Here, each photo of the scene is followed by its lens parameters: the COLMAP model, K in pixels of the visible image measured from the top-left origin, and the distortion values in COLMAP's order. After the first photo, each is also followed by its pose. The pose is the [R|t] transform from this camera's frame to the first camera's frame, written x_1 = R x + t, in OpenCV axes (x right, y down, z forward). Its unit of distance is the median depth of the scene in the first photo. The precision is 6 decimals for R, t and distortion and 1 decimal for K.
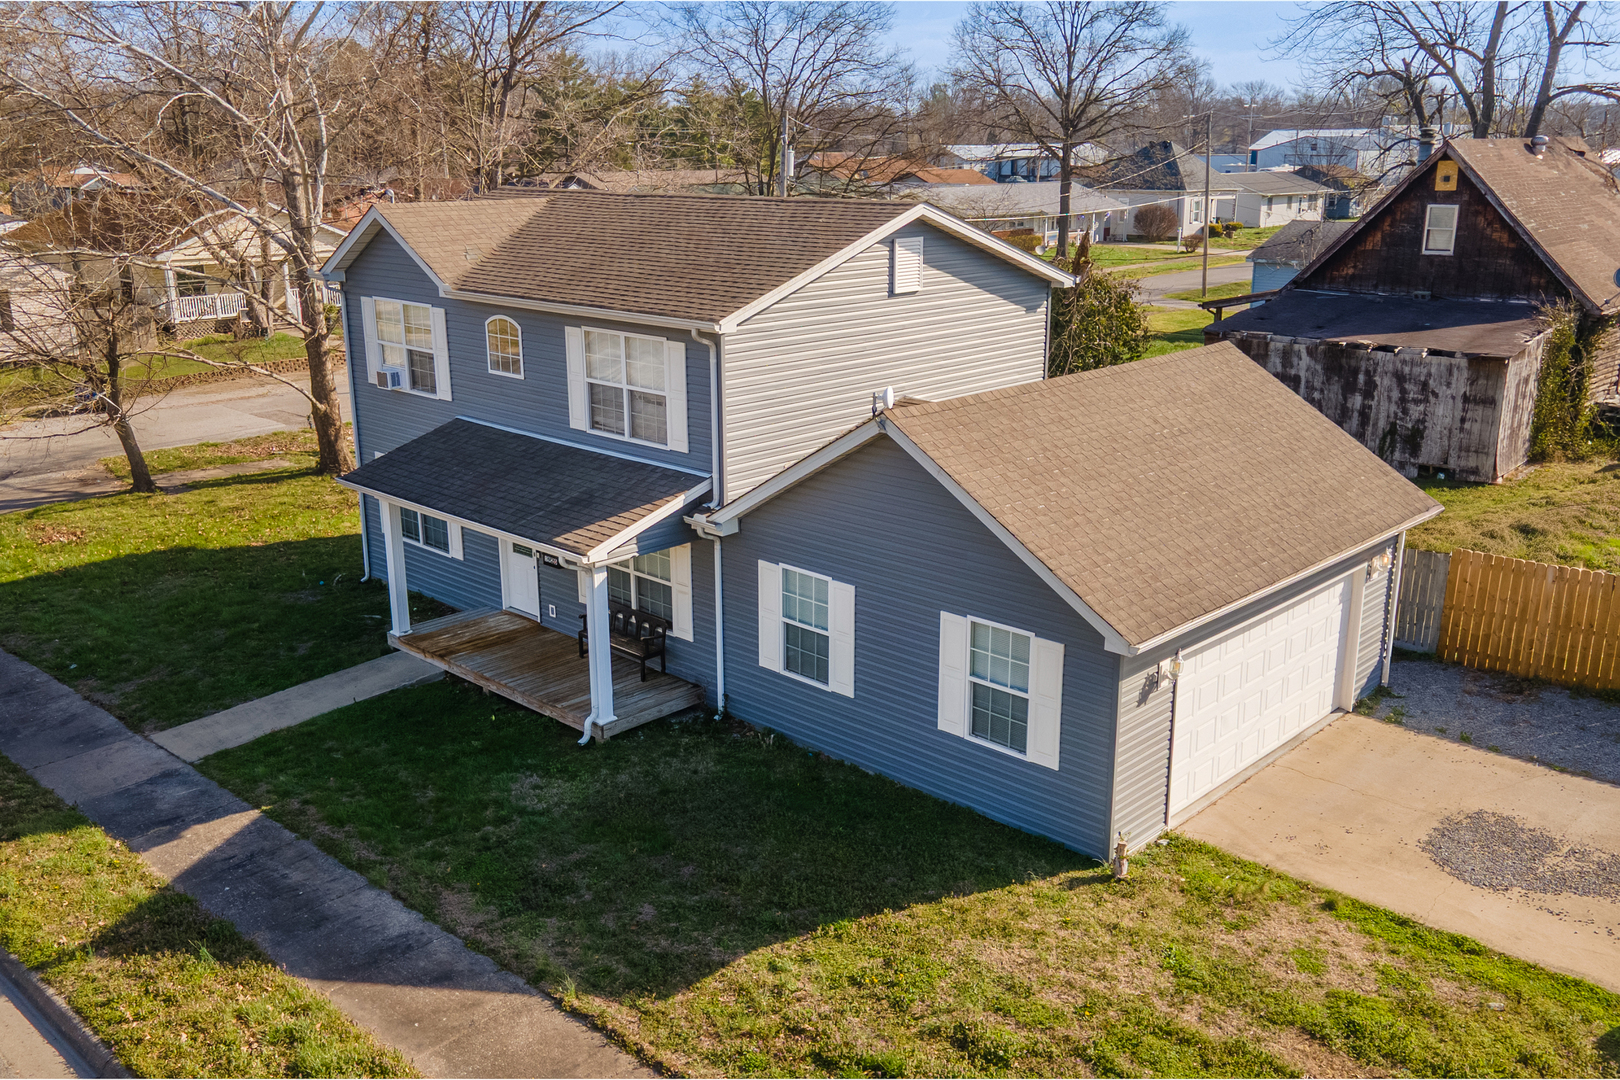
lens RADIAL K [[1438.8, 0, 810.0], [0, 1438.8, 540.0], [0, 0, 1]] dist [0.060487, 0.001521]
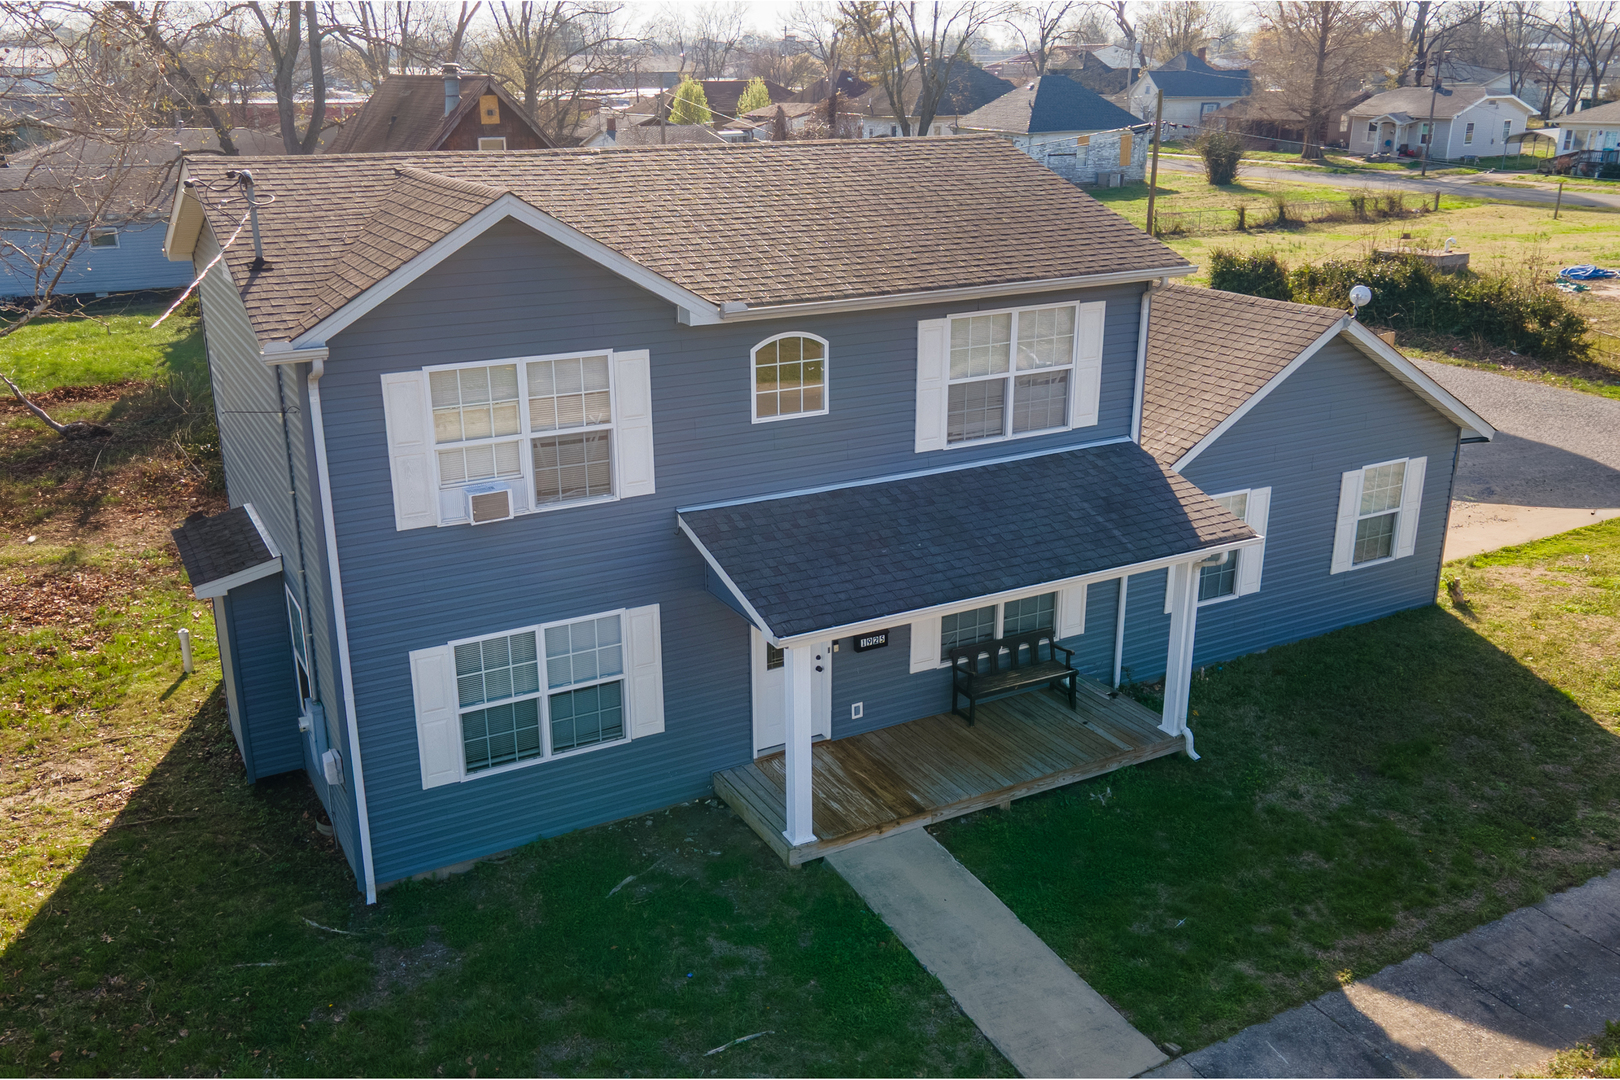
lens RADIAL K [[1378.2, 0, 810.0], [0, 1378.2, 540.0], [0, 0, 1]] dist [-0.001176, 0.012834]
pose [[0.303172, -0.309913, 0.901133, -0.873605], [0.260620, 0.936551, 0.234413, -0.225440], [-0.916605, 0.163786, 0.364705, 0.812142]]
